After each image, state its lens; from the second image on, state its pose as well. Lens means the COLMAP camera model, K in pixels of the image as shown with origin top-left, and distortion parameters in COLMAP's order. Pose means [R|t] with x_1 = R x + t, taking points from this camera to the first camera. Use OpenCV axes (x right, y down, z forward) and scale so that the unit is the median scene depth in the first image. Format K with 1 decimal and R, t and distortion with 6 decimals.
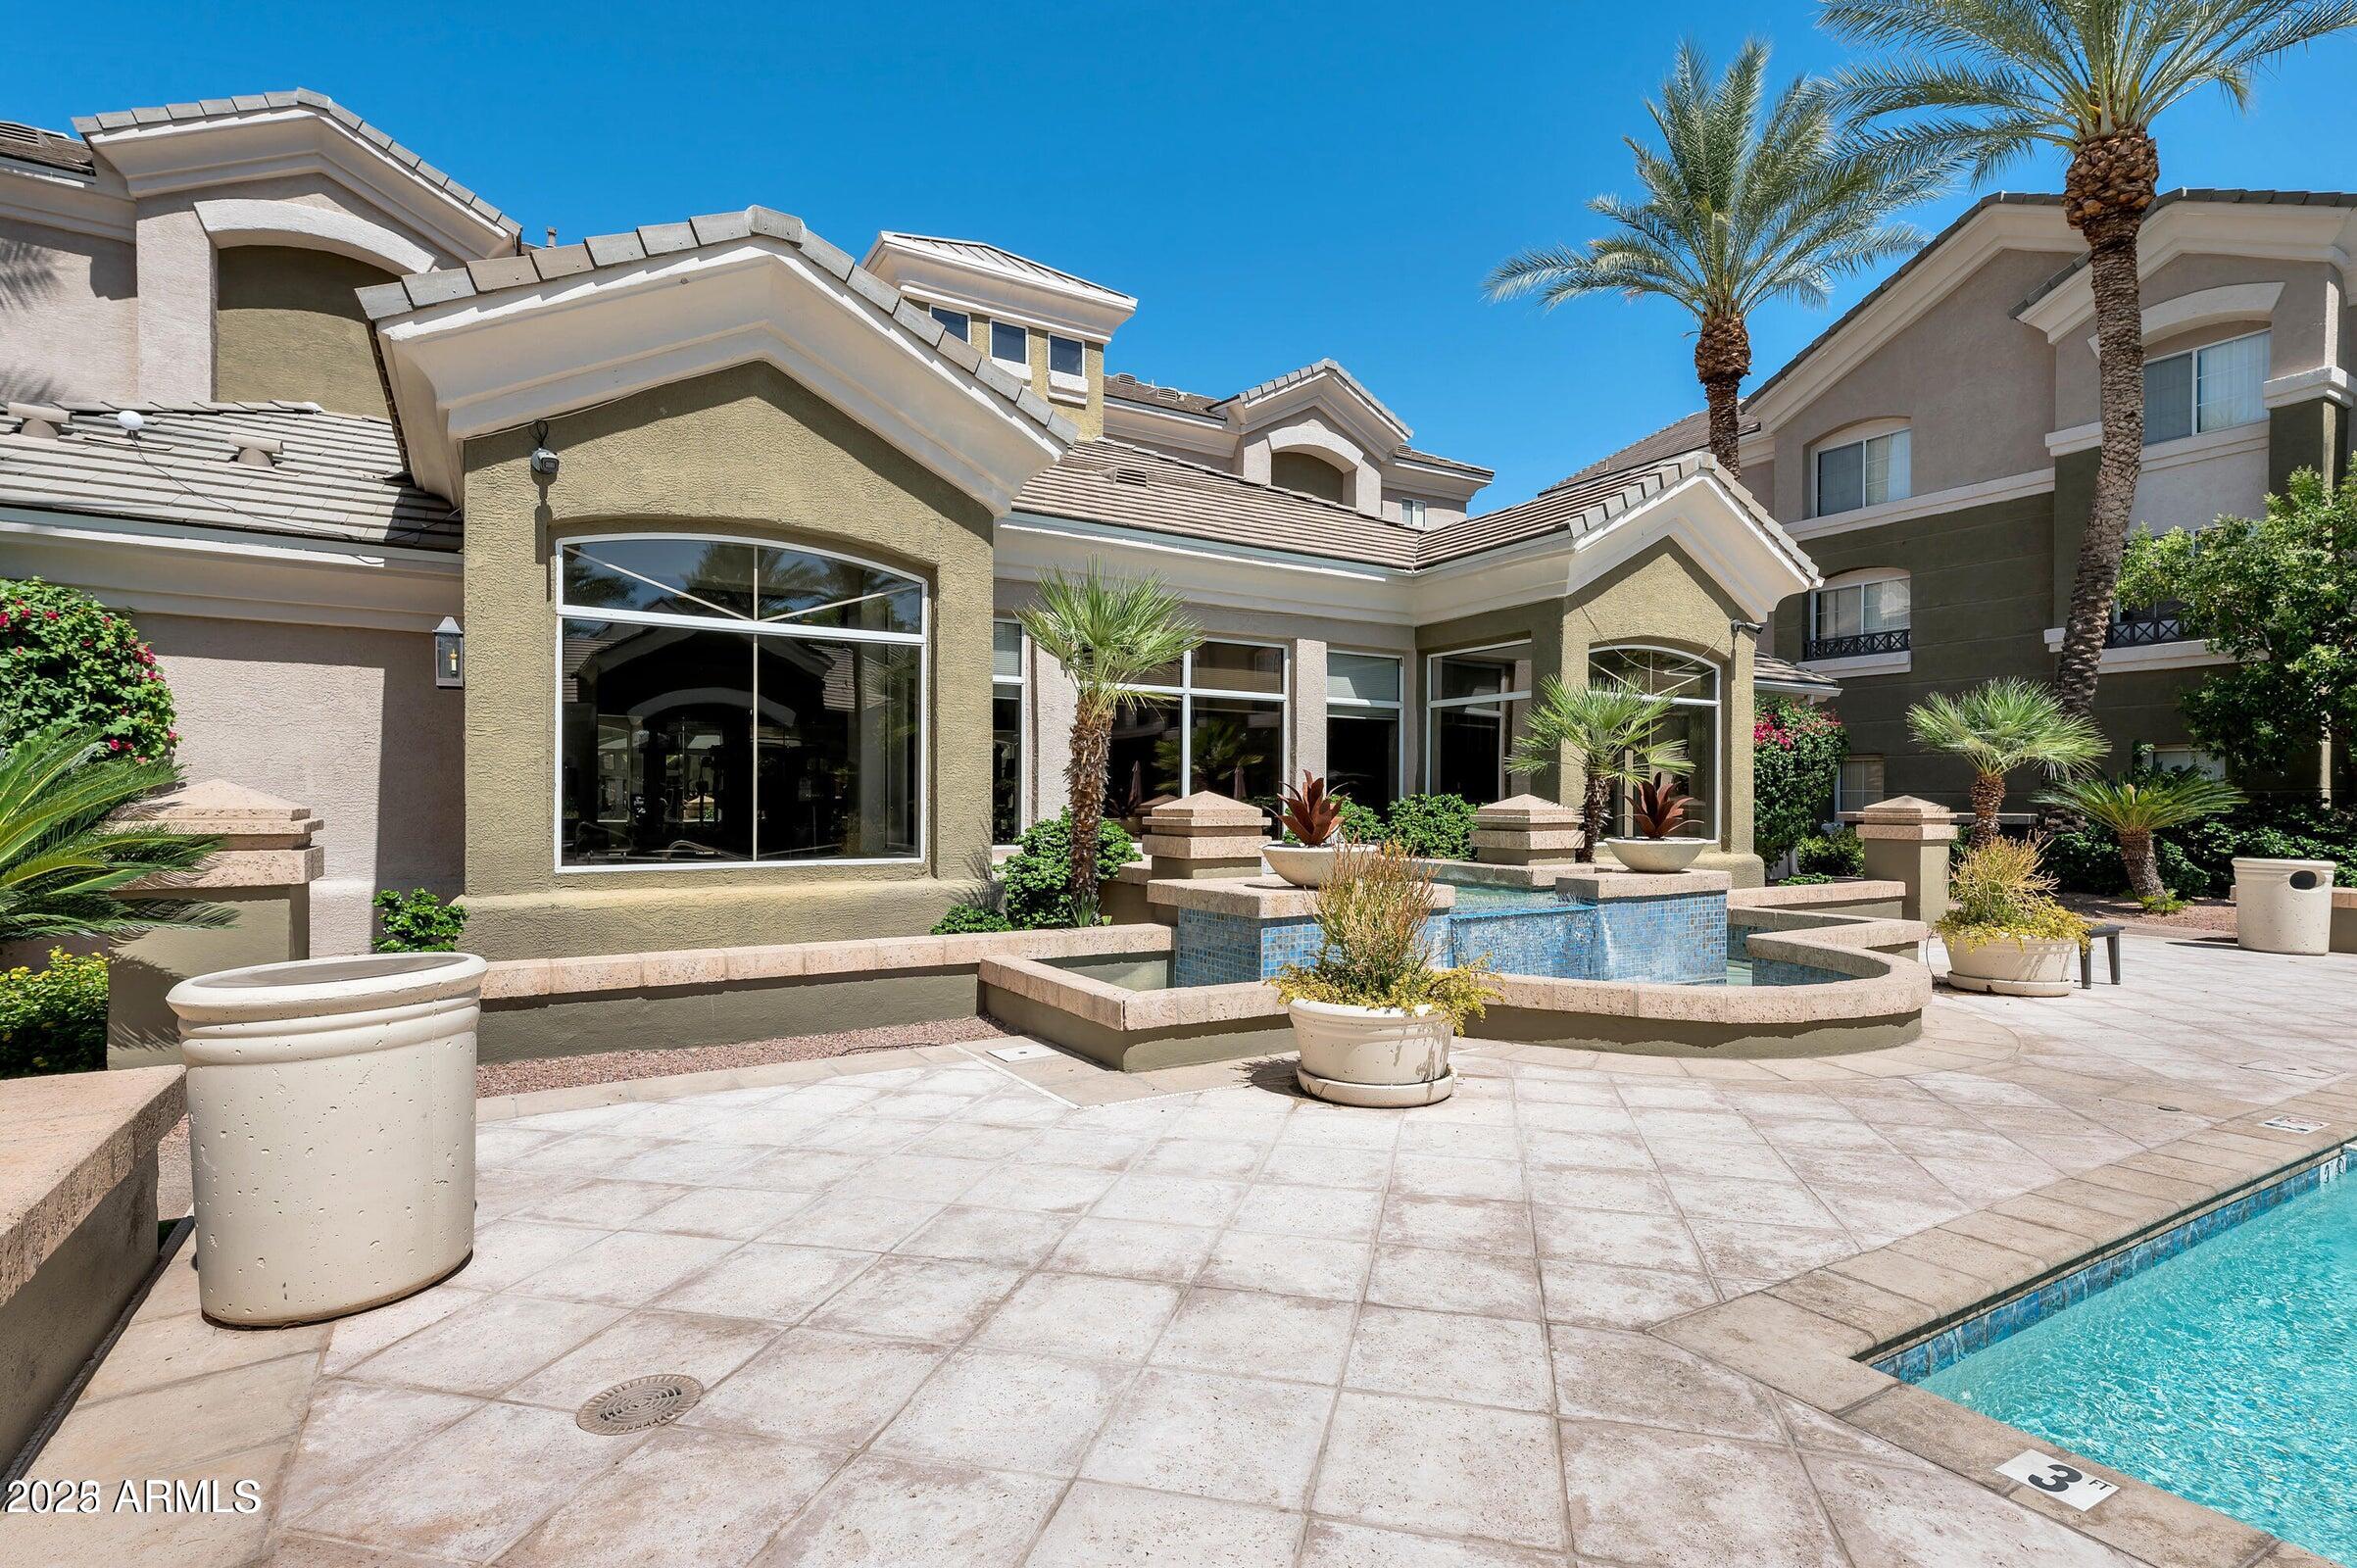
lens RADIAL K [[1128.7, 0, 1178.5], [0, 1128.7, 784.0], [0, 0, 1]] dist [0.008210, 0.000144]
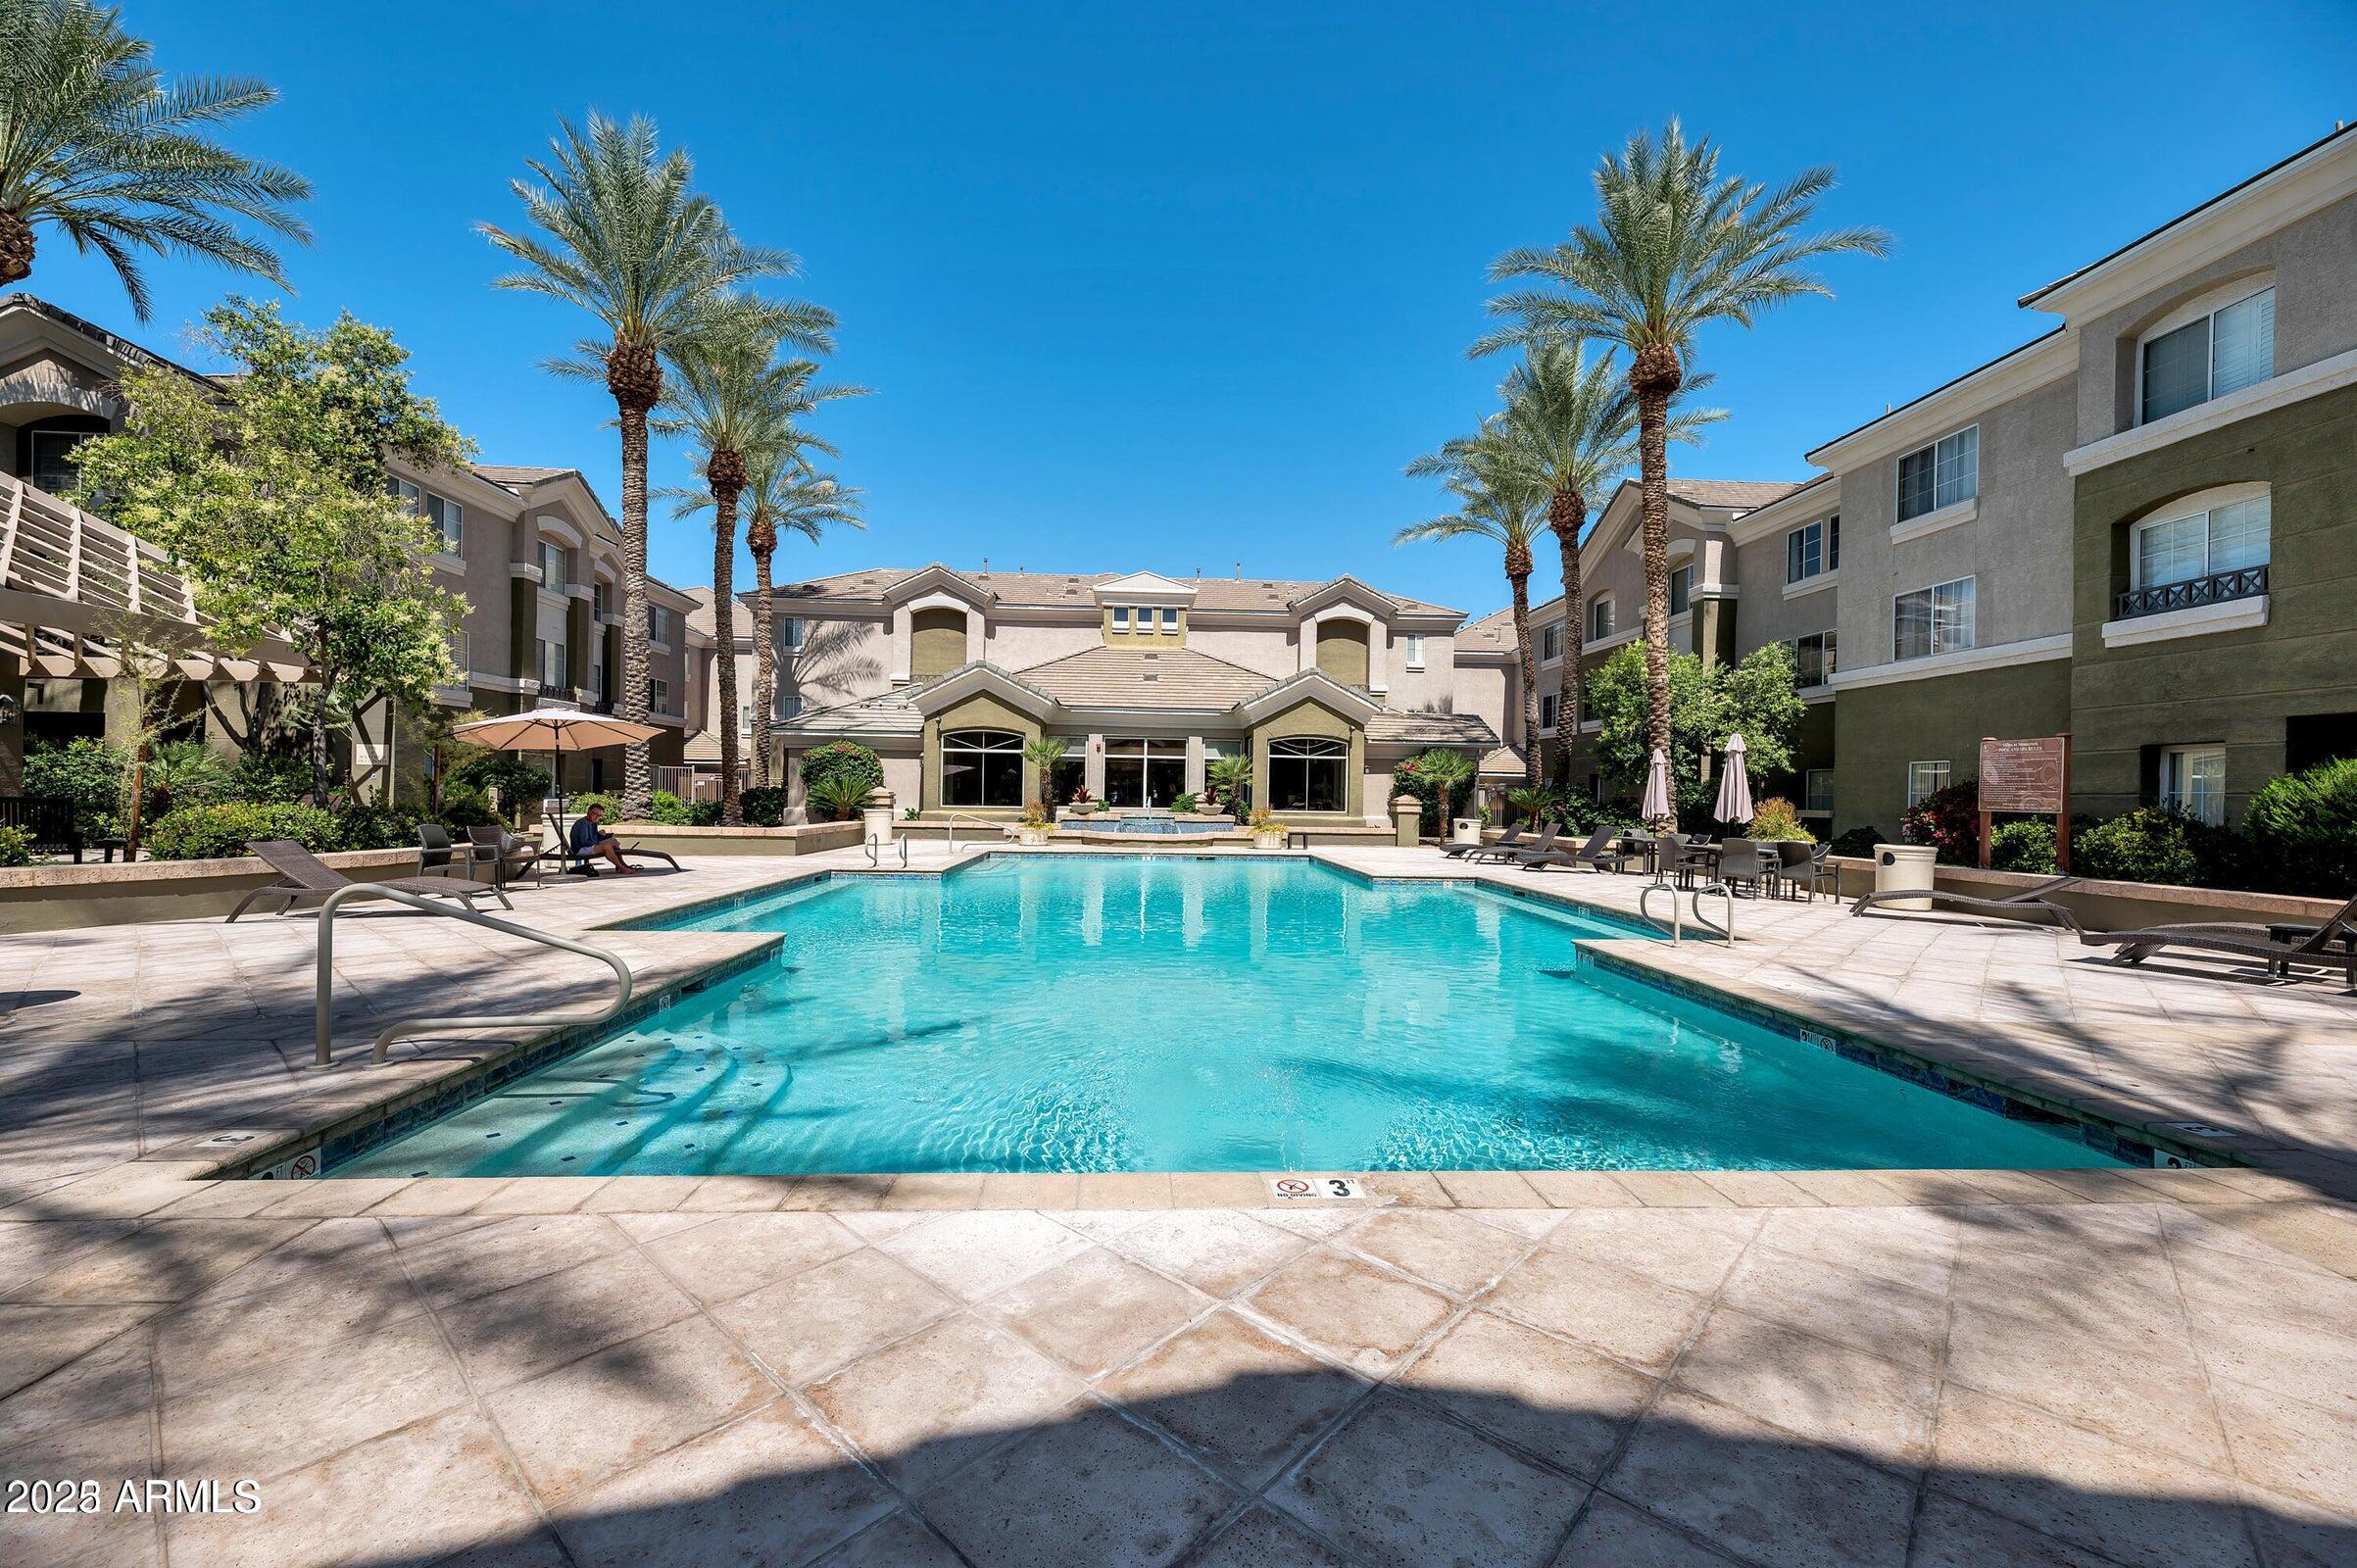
lens RADIAL K [[955.4, 0, 1178.5], [0, 955.4, 784.0], [0, 0, 1]] dist [-0.001804, -0.000240]
pose [[0.879678, 0.007390, -0.475513, 1.213906], [-0.006900, 0.999972, 0.002776, -0.015583], [0.475520, 0.000839, 0.879704, -1.114511]]
